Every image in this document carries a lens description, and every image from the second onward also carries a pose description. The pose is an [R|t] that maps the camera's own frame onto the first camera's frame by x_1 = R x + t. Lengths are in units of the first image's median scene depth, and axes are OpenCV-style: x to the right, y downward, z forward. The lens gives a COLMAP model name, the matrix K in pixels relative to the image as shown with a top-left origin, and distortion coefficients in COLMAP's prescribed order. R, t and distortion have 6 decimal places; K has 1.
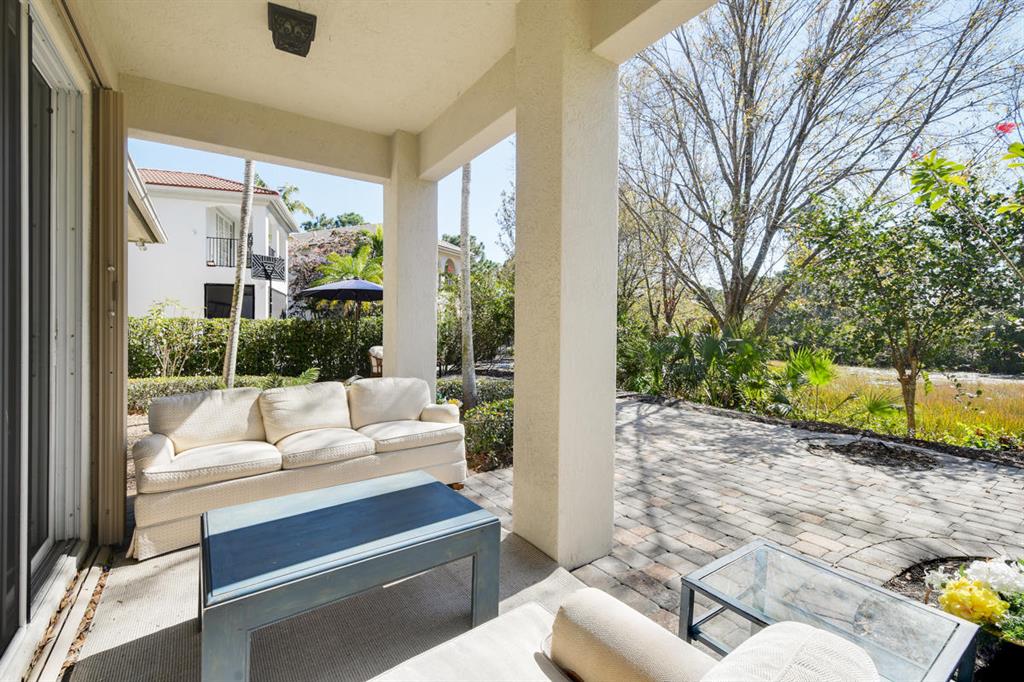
lens RADIAL K [[446.0, 0, 512.0], [0, 446.0, 341.0], [0, 0, 1]] dist [0.000668, -0.000647]
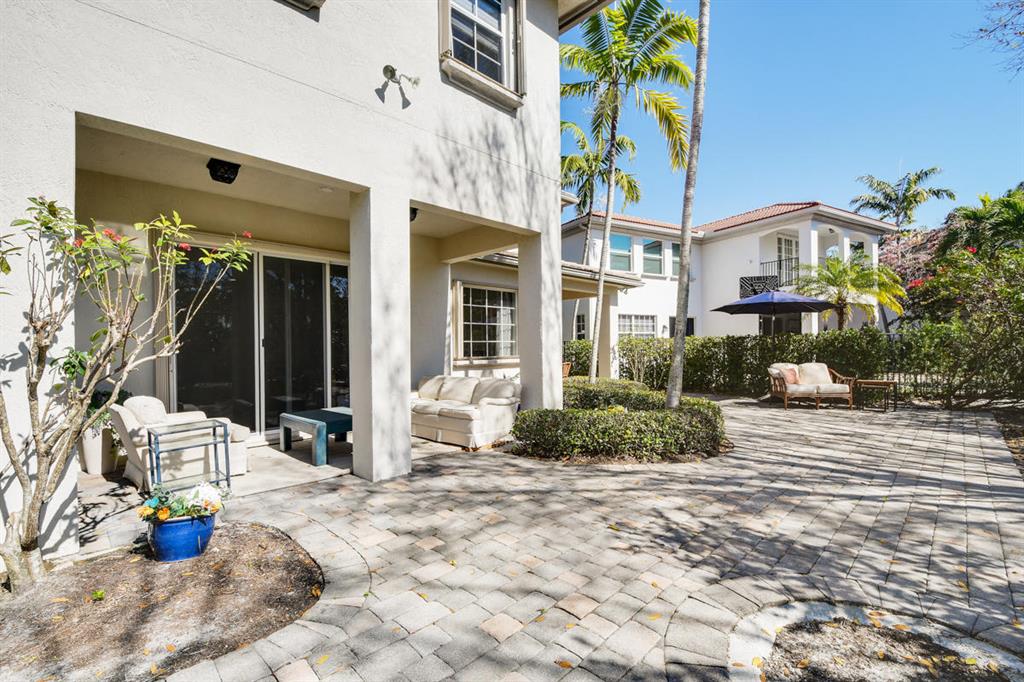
lens RADIAL K [[446.0, 0, 512.0], [0, 446.0, 341.0], [0, 0, 1]] dist [0.000668, -0.000647]
pose [[0.190667, -0.032314, -0.981123, 1.399683], [-0.000677, 0.999454, -0.033049, -0.003271], [0.981654, 0.006965, 0.190541, 0.850103]]
